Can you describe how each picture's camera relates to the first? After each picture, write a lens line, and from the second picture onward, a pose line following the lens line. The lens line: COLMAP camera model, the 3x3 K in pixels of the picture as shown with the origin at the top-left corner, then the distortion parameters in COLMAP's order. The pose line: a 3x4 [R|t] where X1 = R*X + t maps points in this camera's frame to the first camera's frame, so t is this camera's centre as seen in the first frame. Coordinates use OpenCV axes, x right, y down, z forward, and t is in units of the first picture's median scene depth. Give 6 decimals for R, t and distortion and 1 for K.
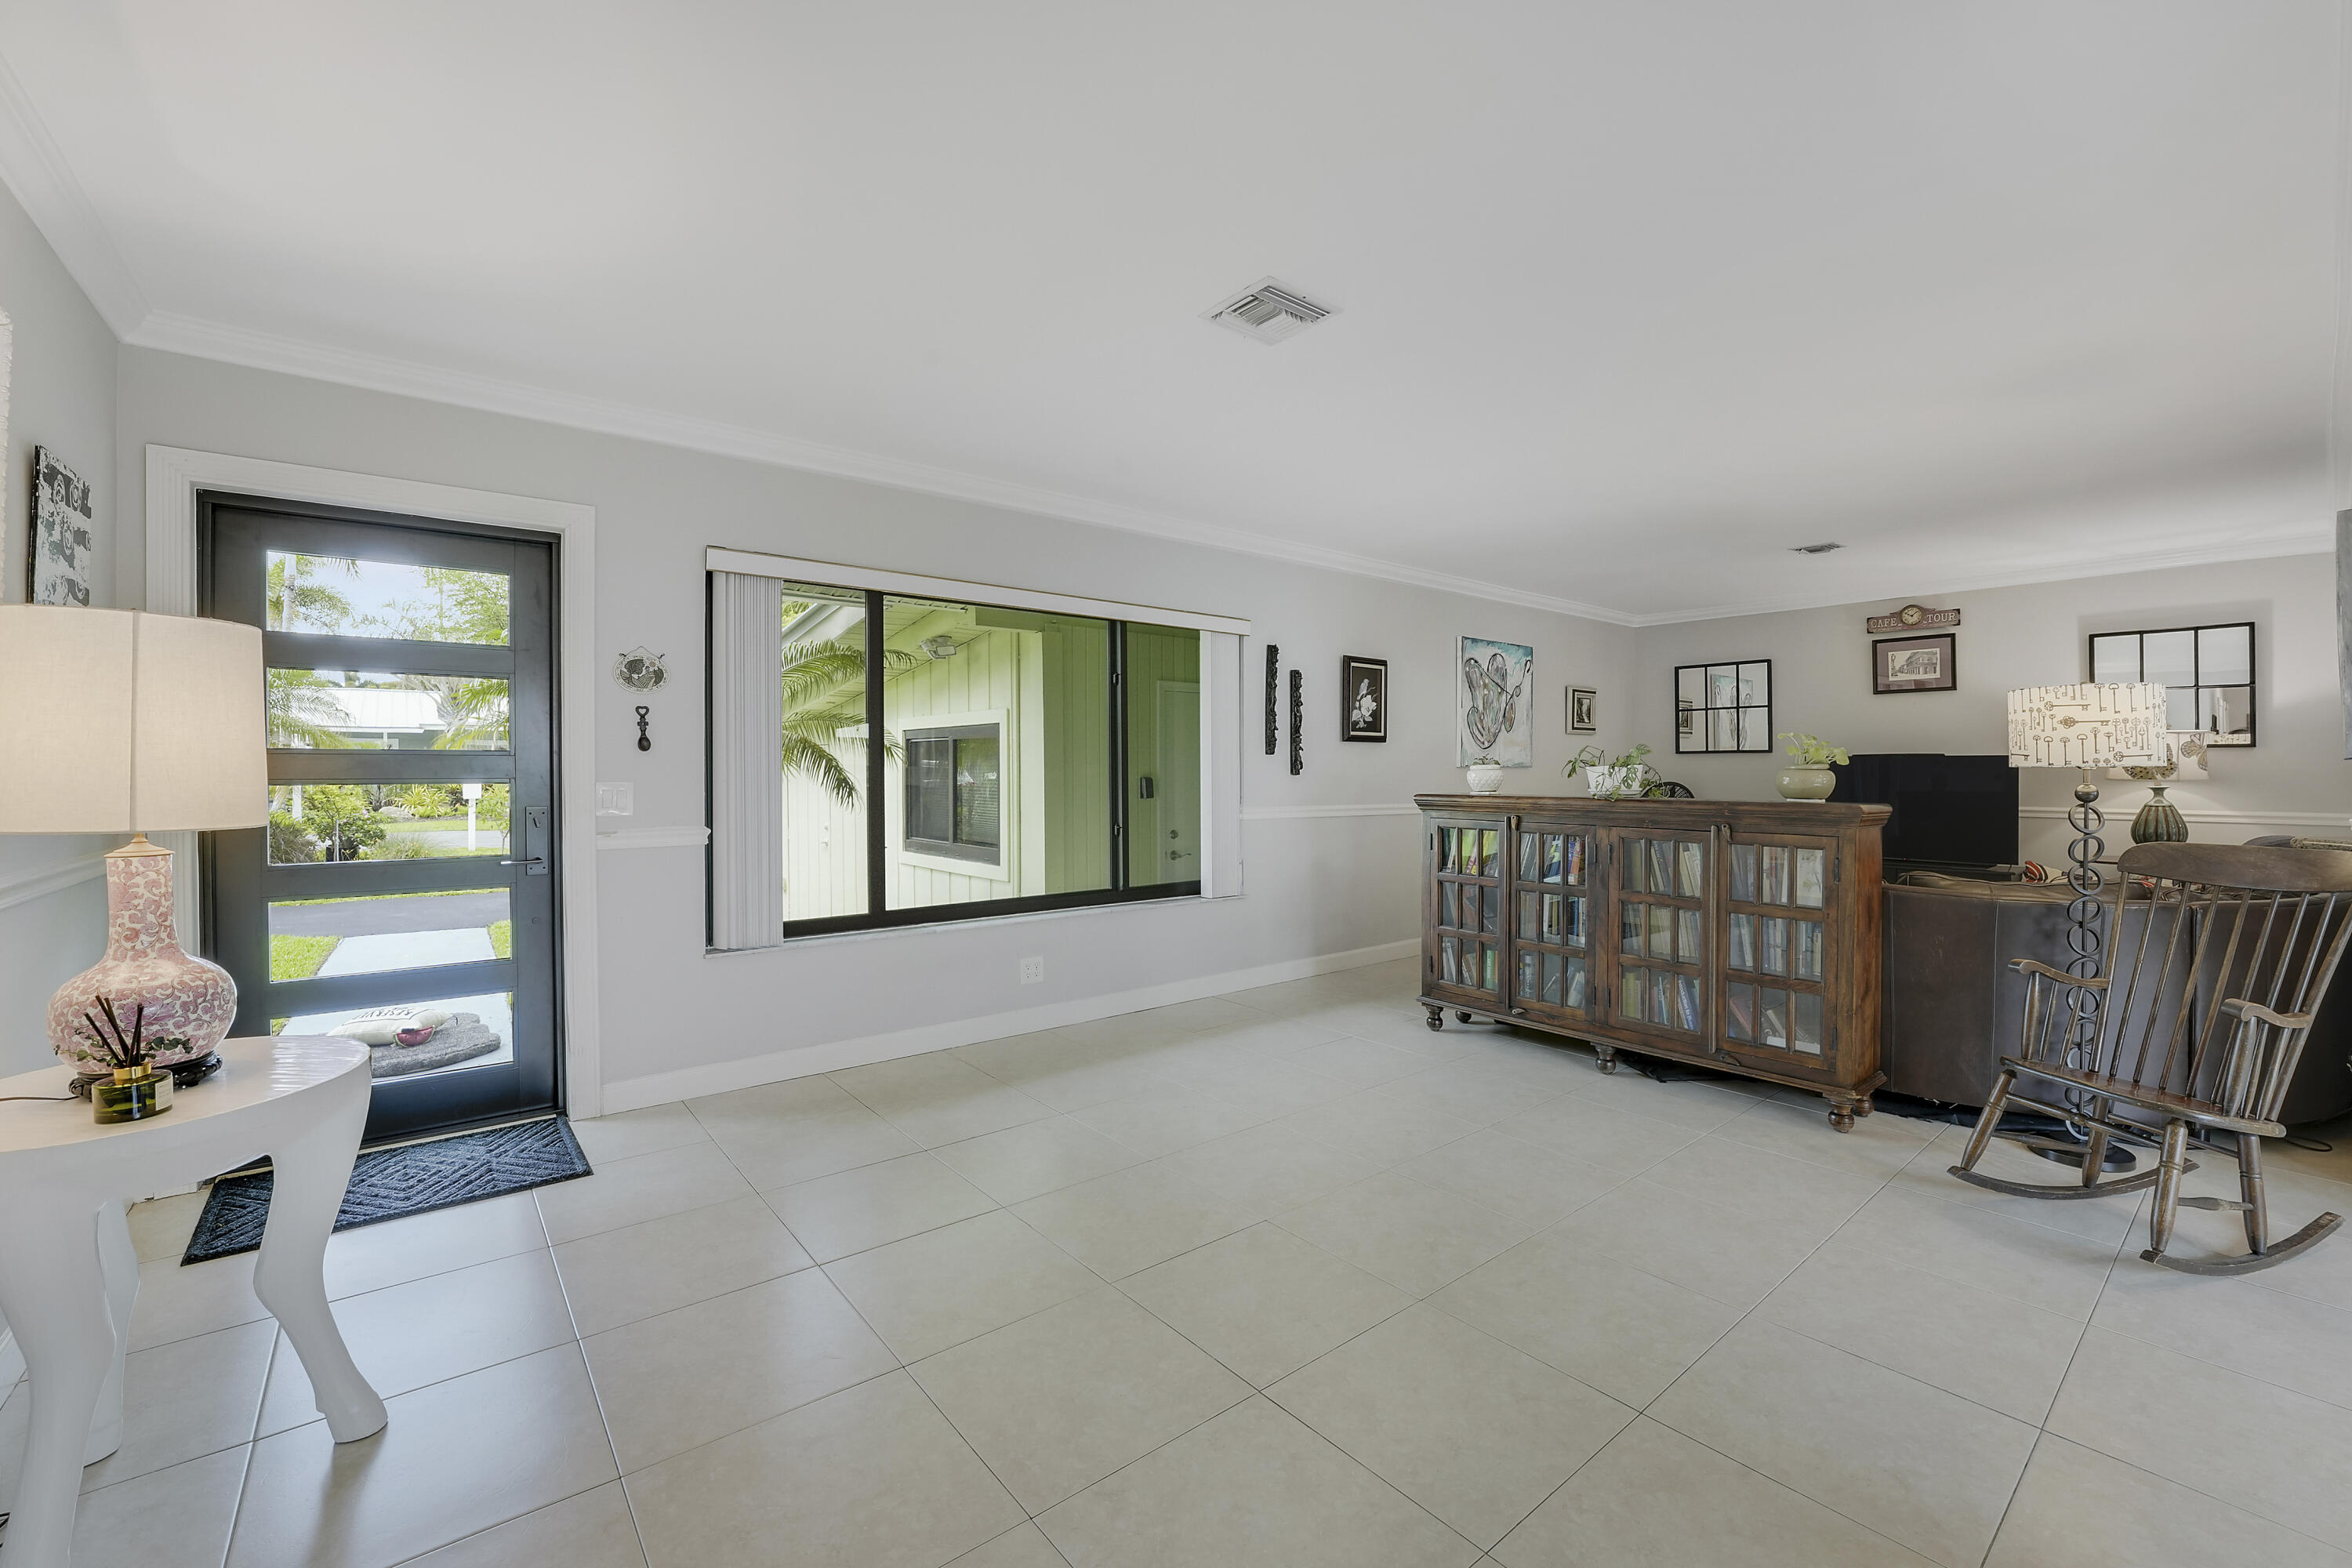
lens RADIAL K [[956.9, 0, 1154.4], [0, 956.9, 784.1], [0, 0, 1]] dist [-0.029488, 0.001313]
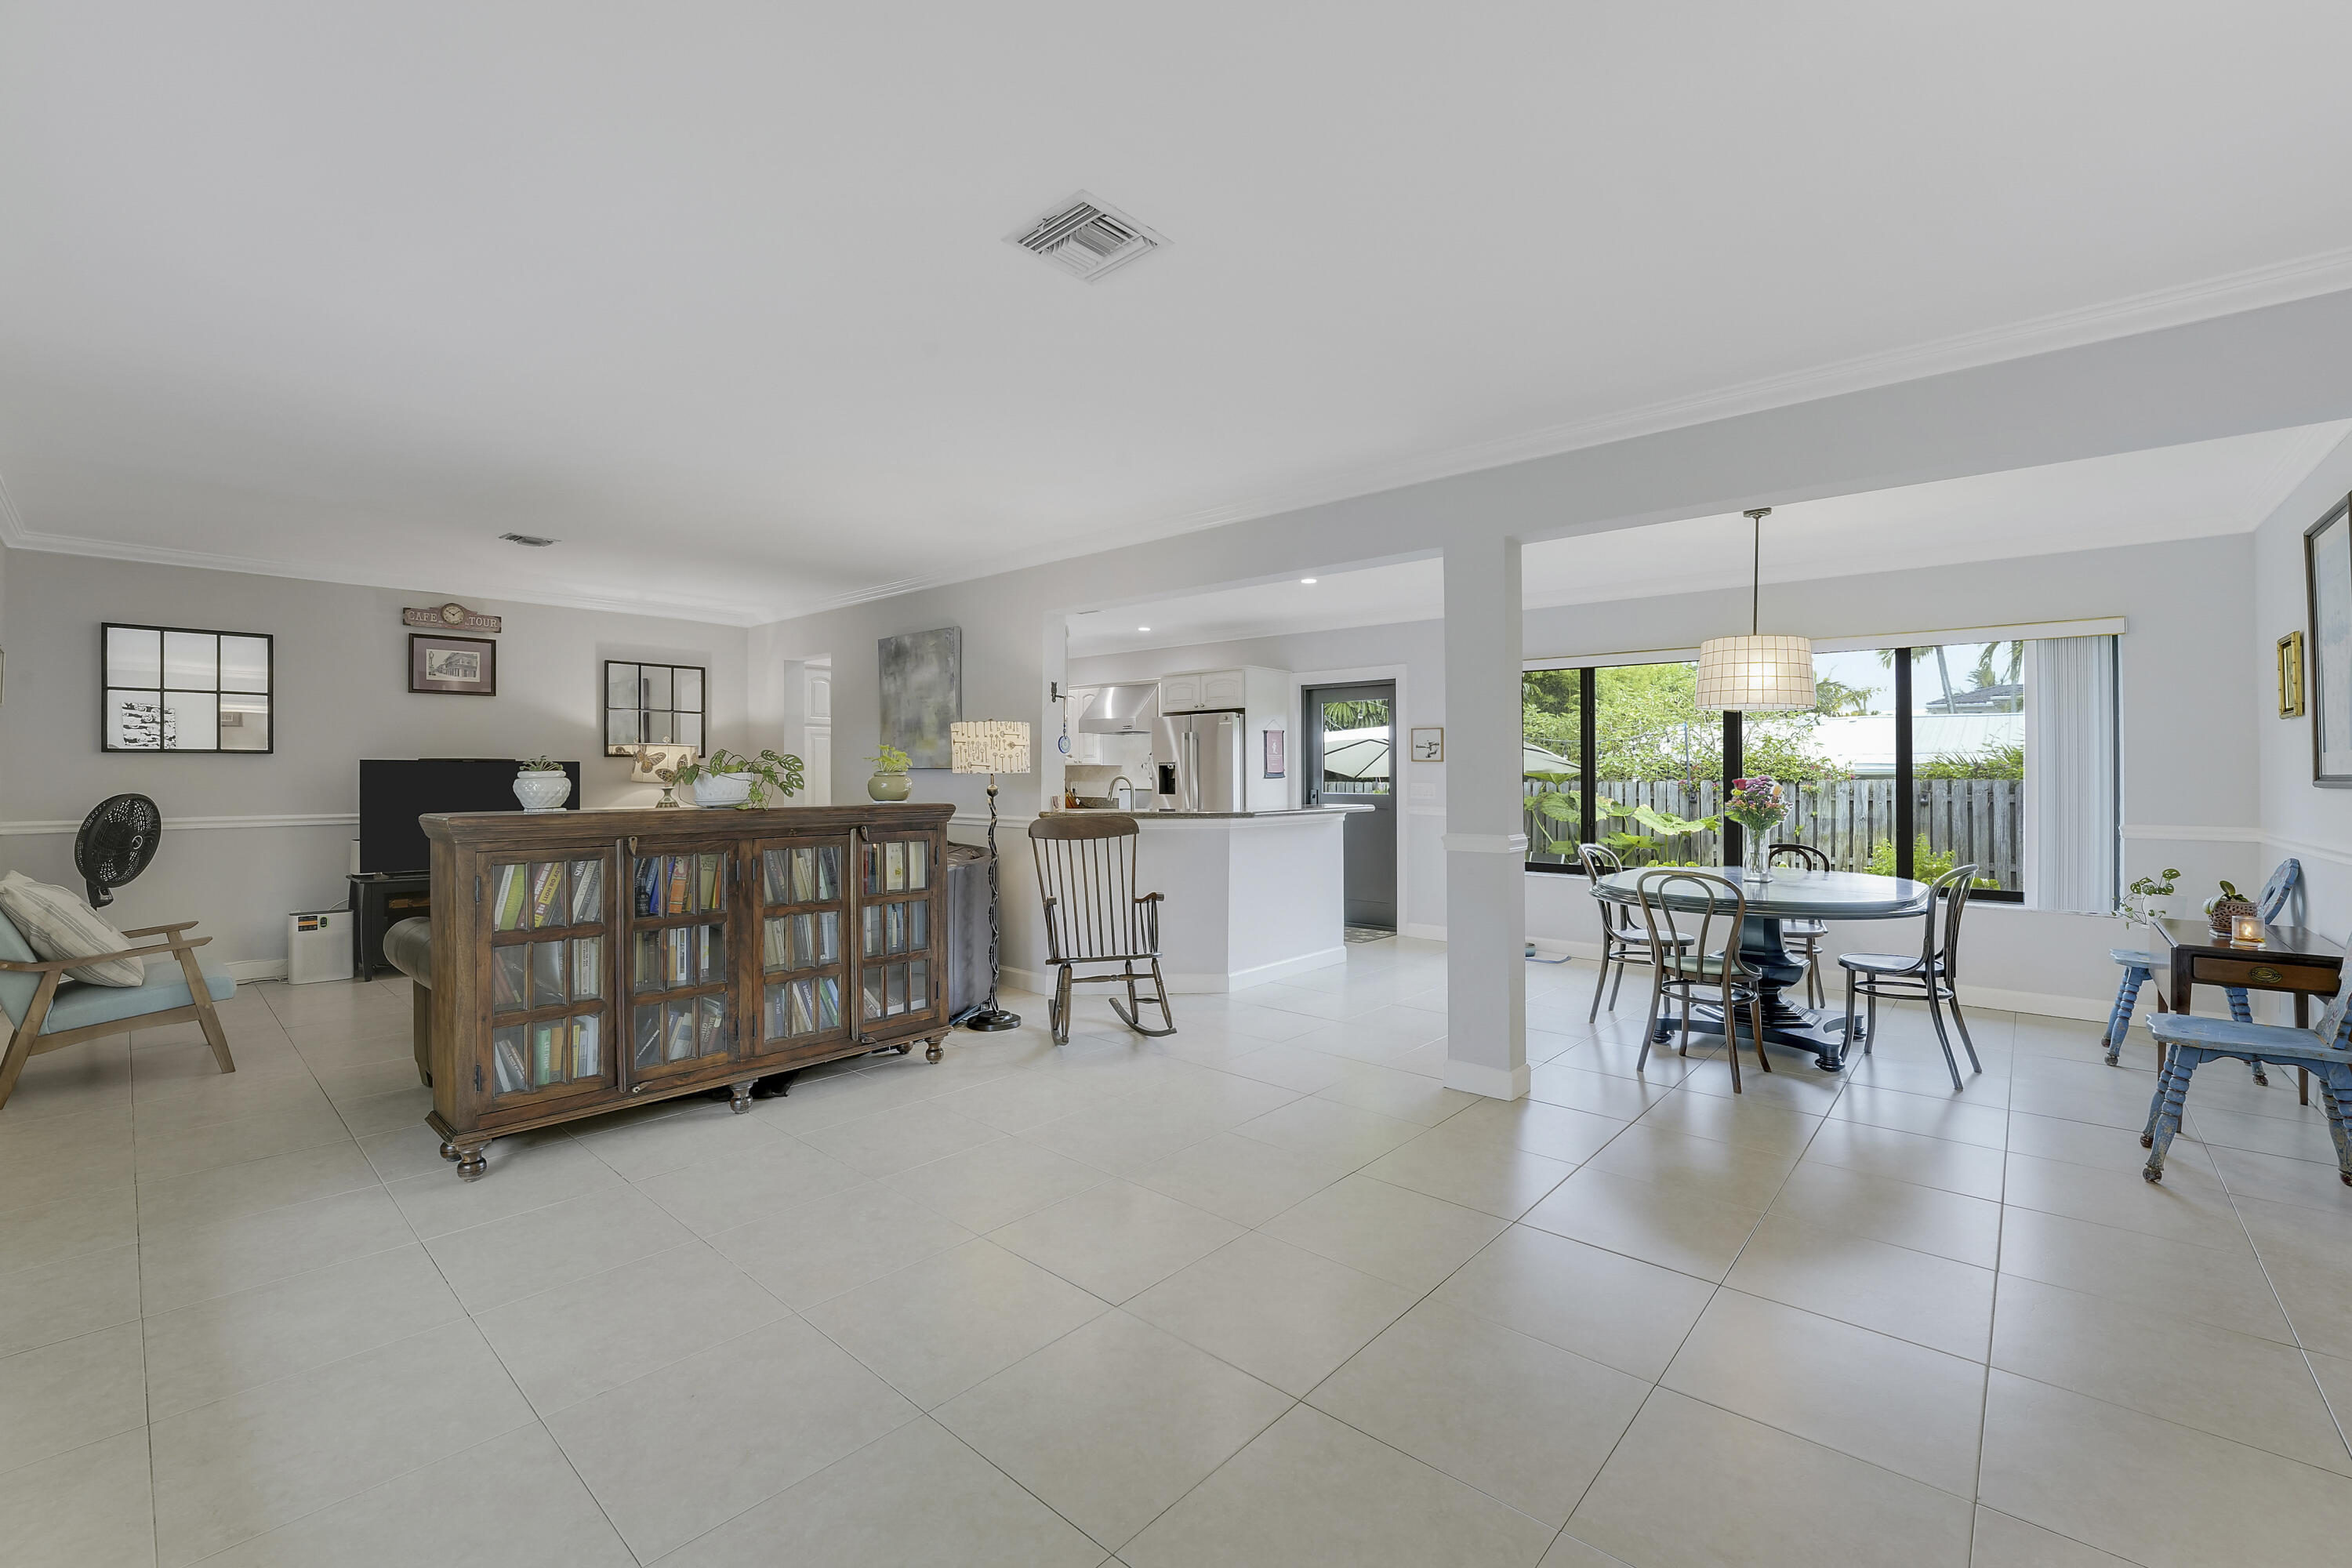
lens RADIAL K [[974.9, 0, 1174.9], [0, 974.9, 773.0], [0, 0, 1]] dist [-0.025493, 0.001690]
pose [[-0.165437, 0.001678, 0.986219, -0.345729], [0.014976, 0.999888, 0.000811, -0.007841], [-0.986107, 0.014904, -0.165444, 0.521299]]
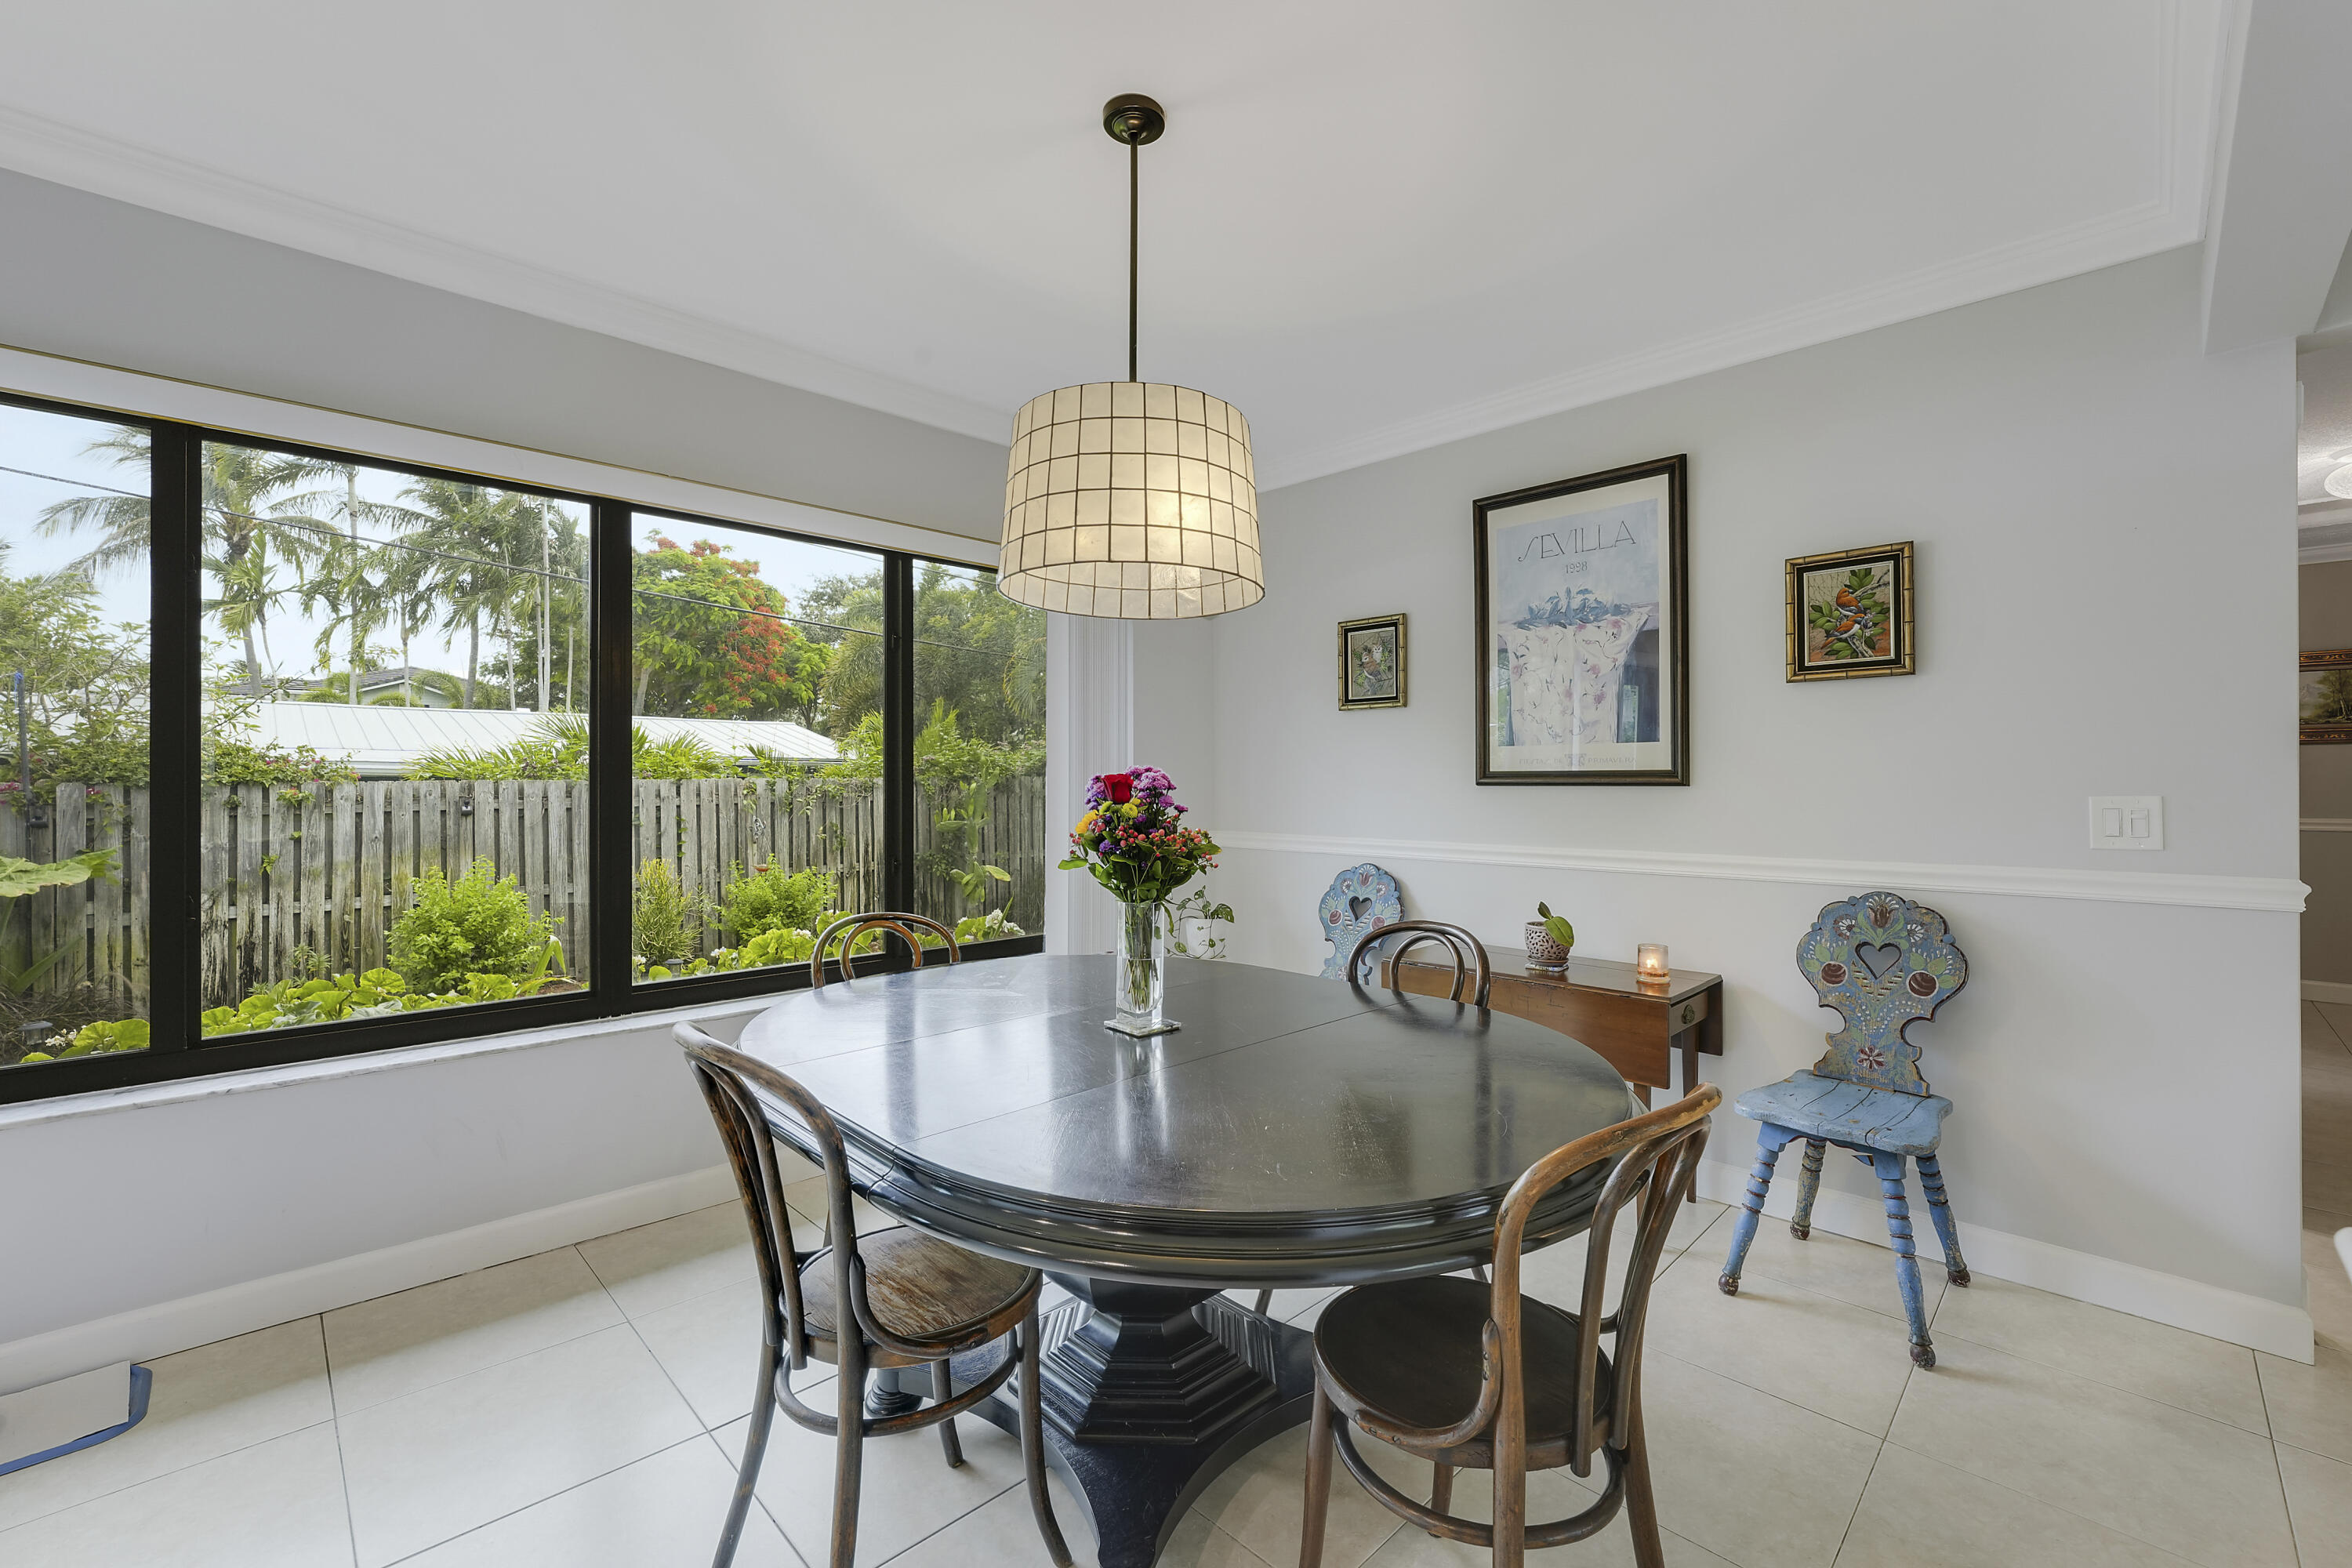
lens RADIAL K [[956.9, 0, 1163.7], [0, 956.9, 774.3], [0, 0, 1]] dist [-0.029488, 0.001313]
pose [[-0.993768, -0.001685, -0.111454, 0.430891], [-0.002776, 0.999950, 0.009636, 0.003615], [0.111432, 0.009885, -0.993723, 0.221357]]
